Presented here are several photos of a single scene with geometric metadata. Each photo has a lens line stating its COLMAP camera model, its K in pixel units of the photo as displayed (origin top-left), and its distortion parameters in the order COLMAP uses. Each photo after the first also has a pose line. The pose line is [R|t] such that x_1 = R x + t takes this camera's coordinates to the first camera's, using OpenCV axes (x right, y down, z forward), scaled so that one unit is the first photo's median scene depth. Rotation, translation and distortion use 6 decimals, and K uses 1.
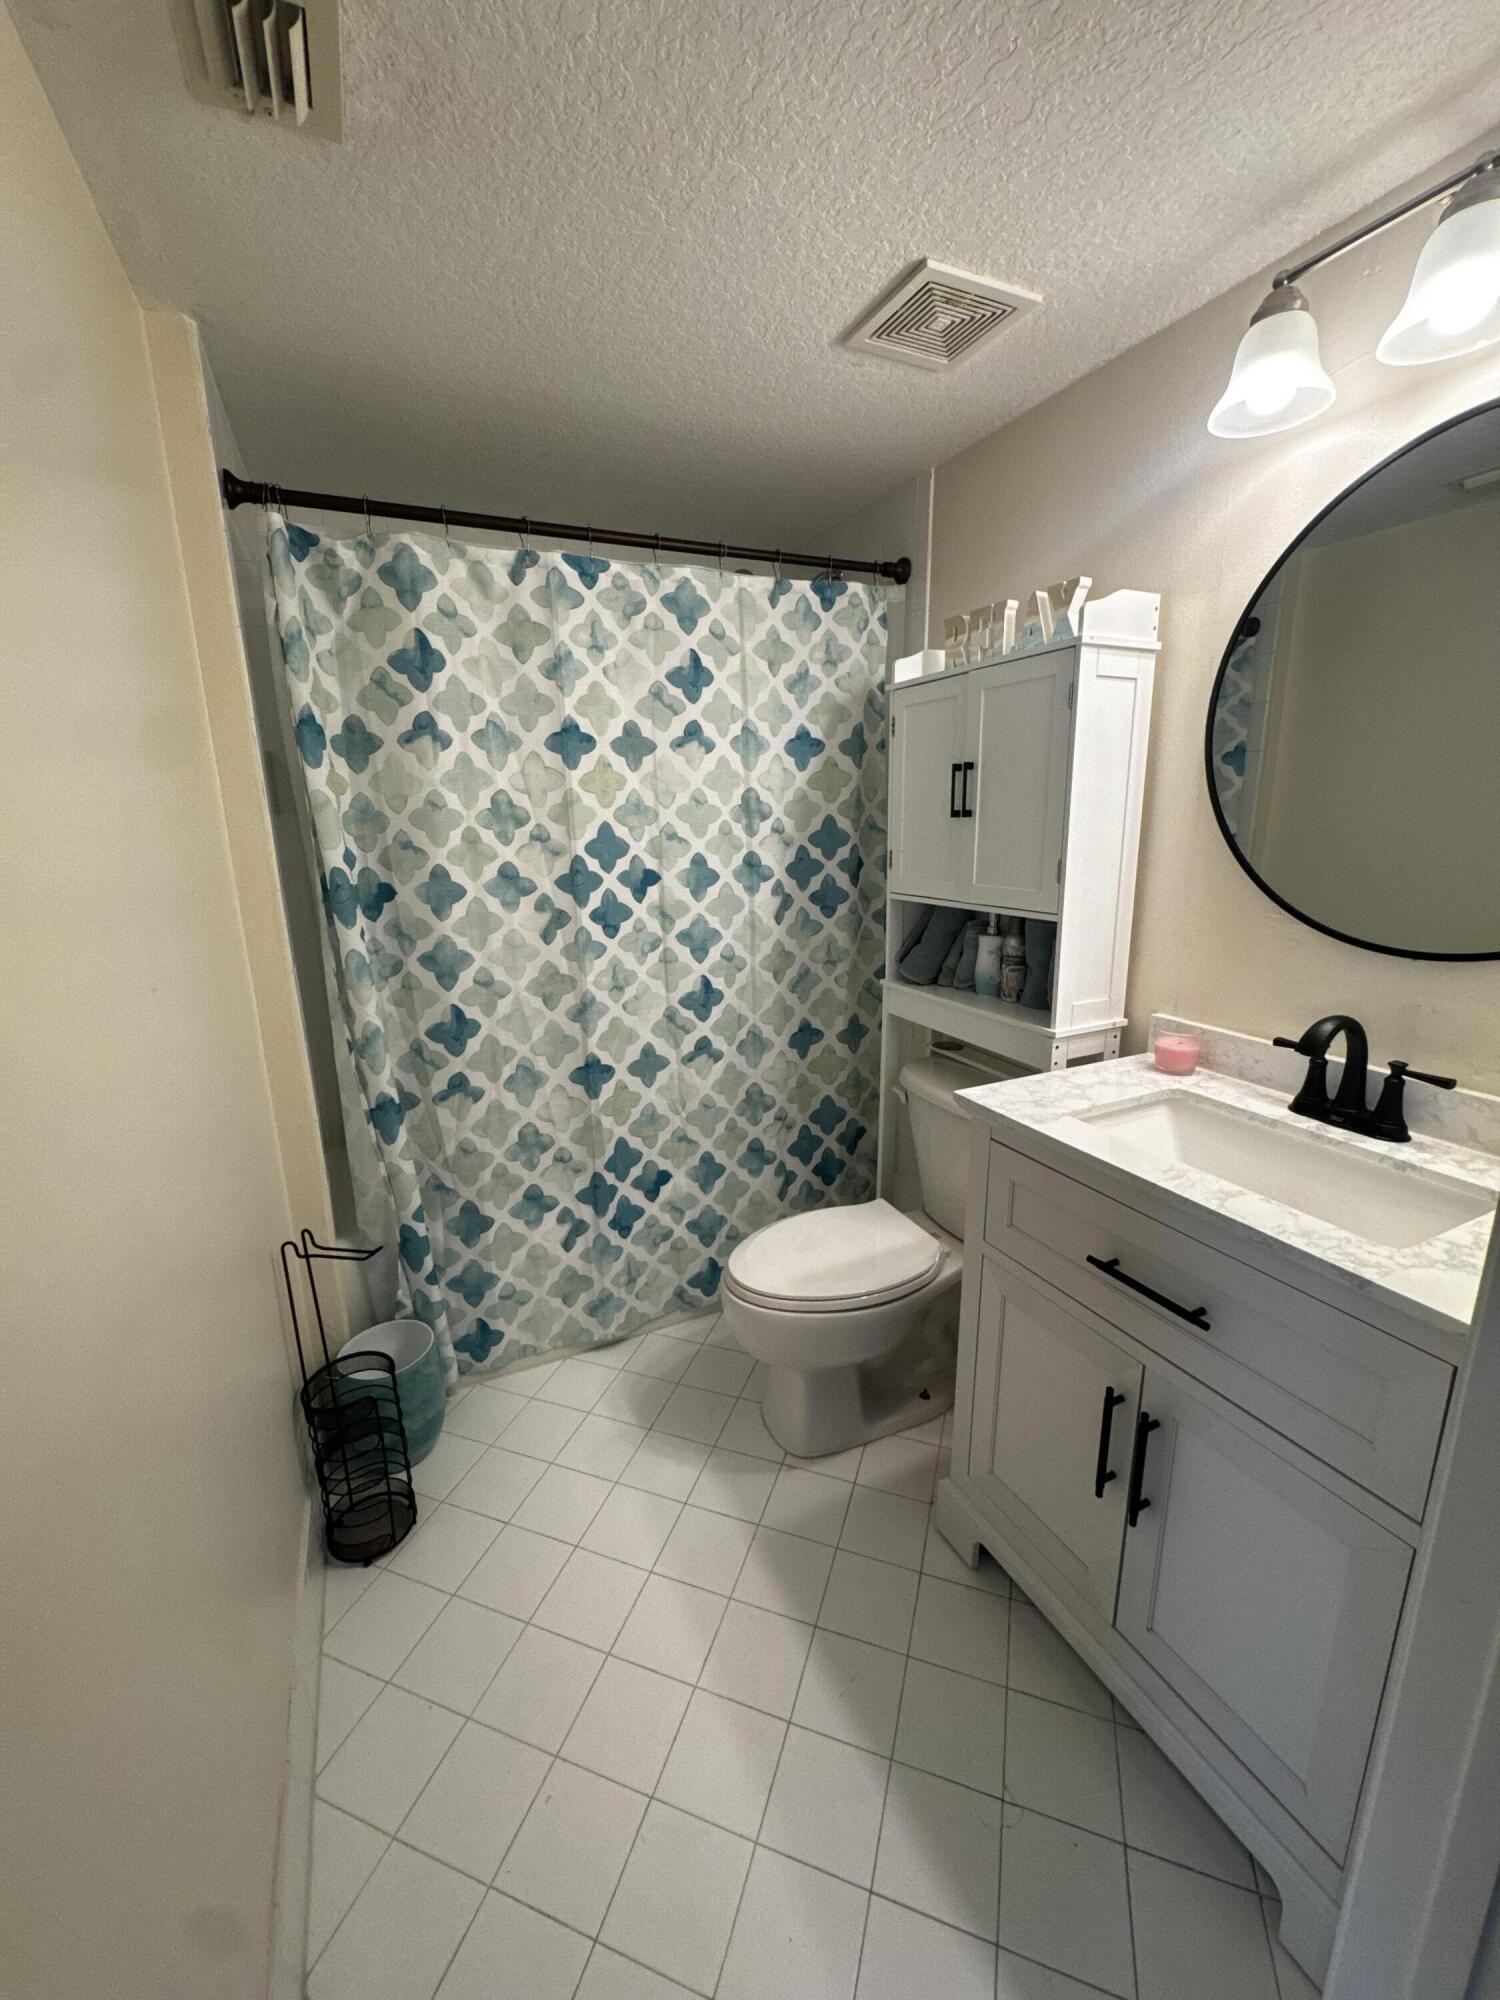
lens RADIAL K [[800.4, 0, 760.6], [0, 800.4, 1002.0], [0, 0, 1]] dist [-0.002889, 0.000235]
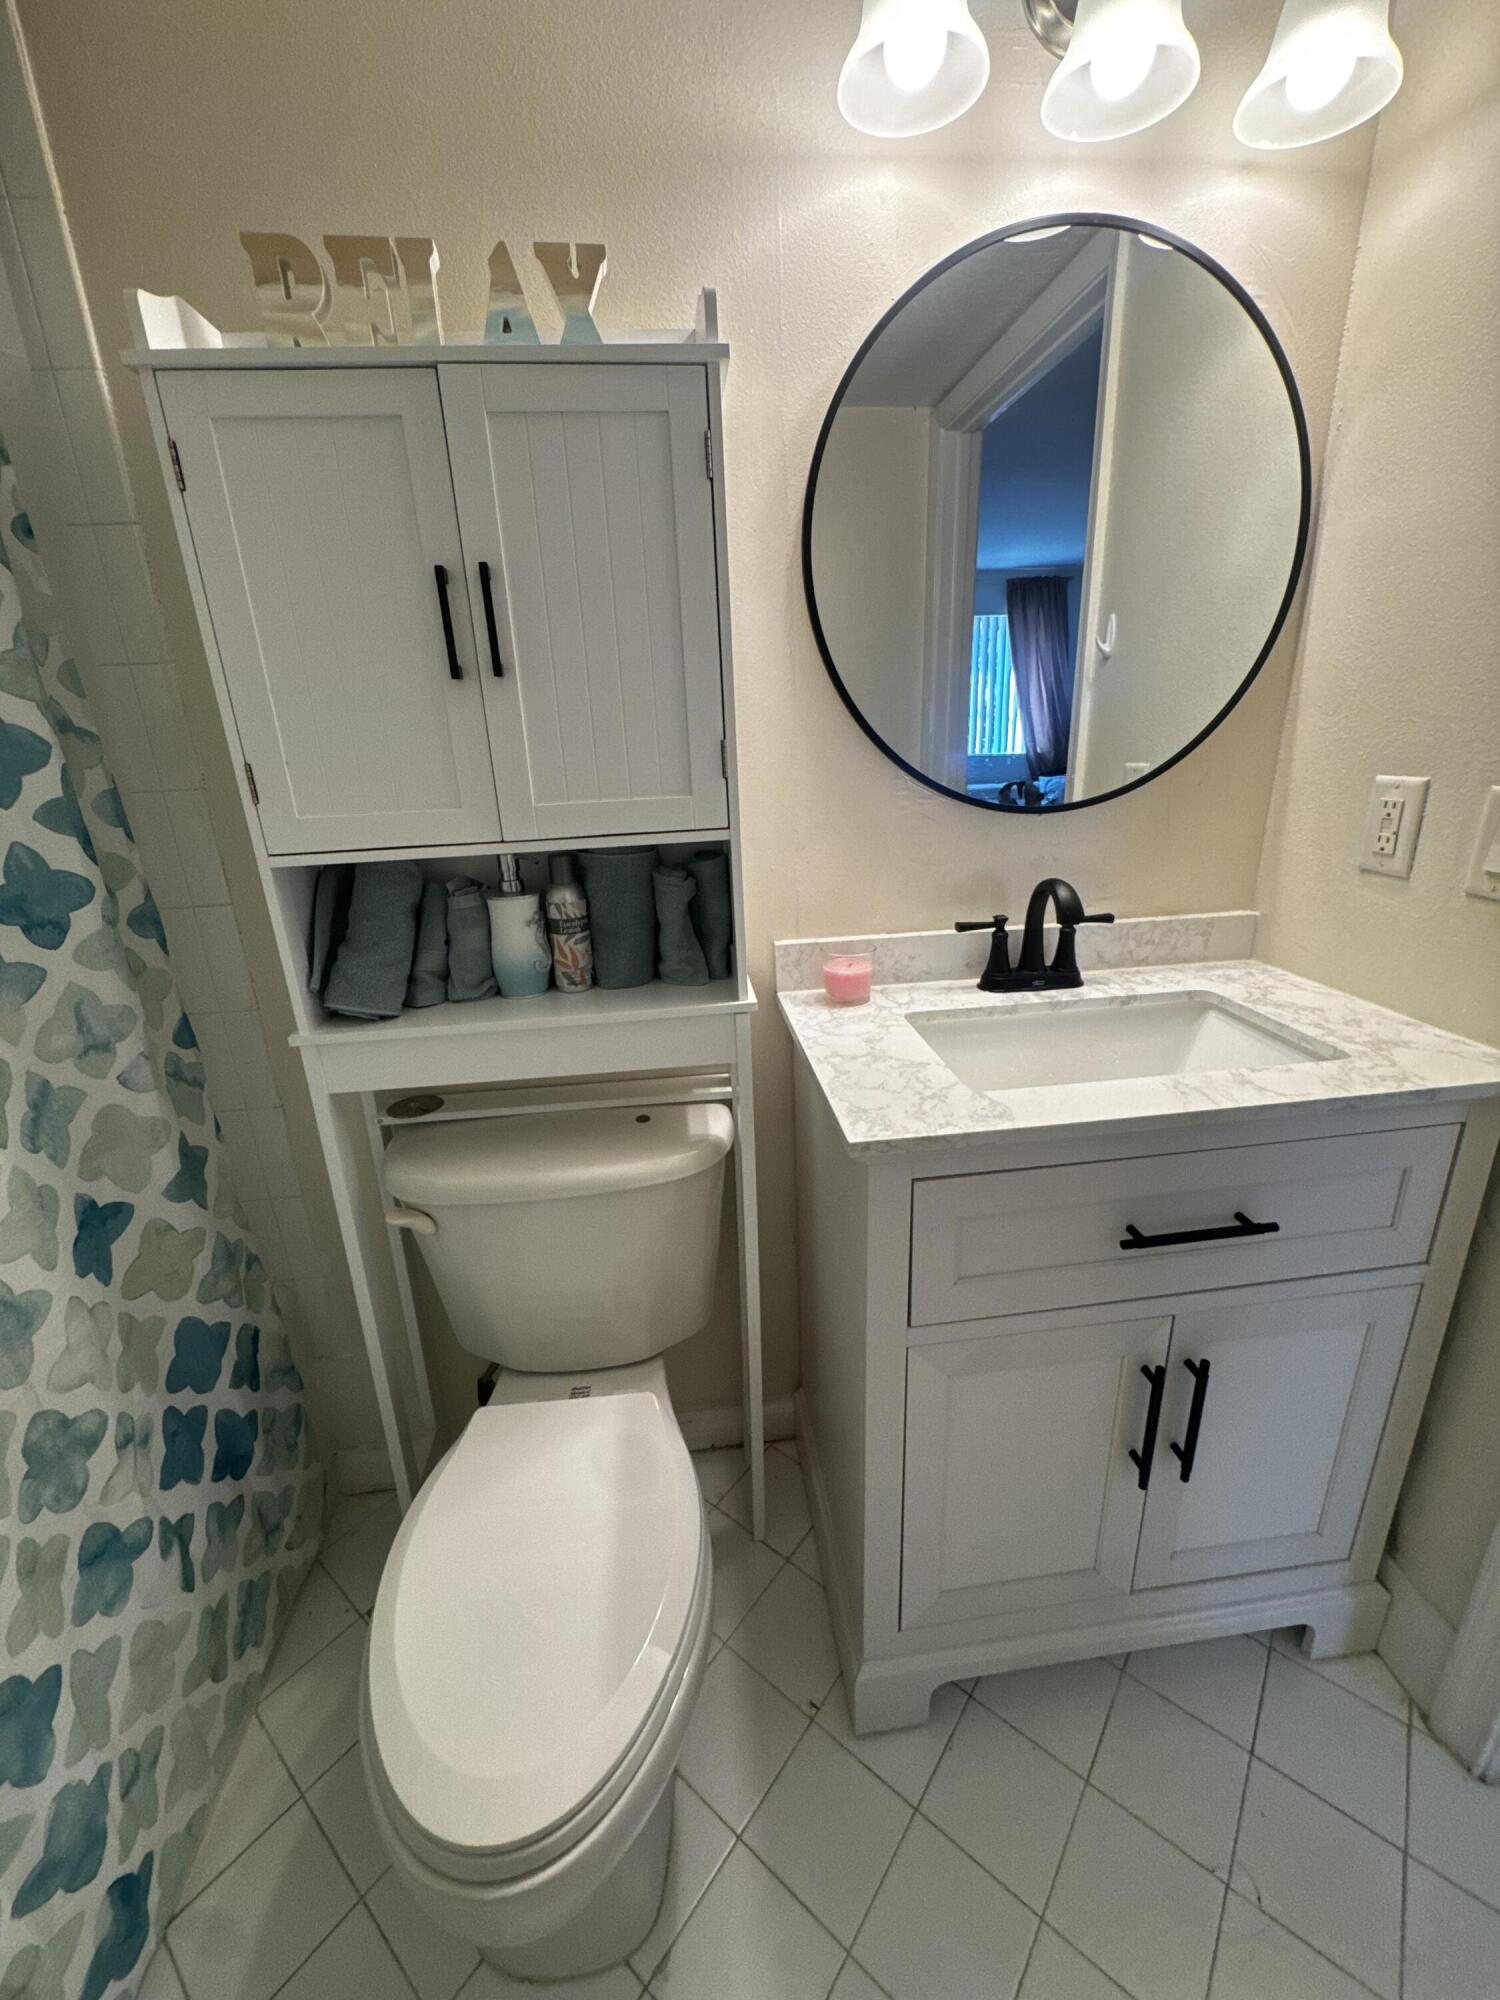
lens RADIAL K [[800.4, 0, 742.5], [0, 800.4, 999.0], [0, 0, 1]] dist [-0.002889, 0.000235]
pose [[0.345914, -0.301023, 0.888667, -0.199956], [0.250256, 0.942426, 0.221821, -0.099520], [-0.904276, 0.145663, 0.401331, 0.620806]]
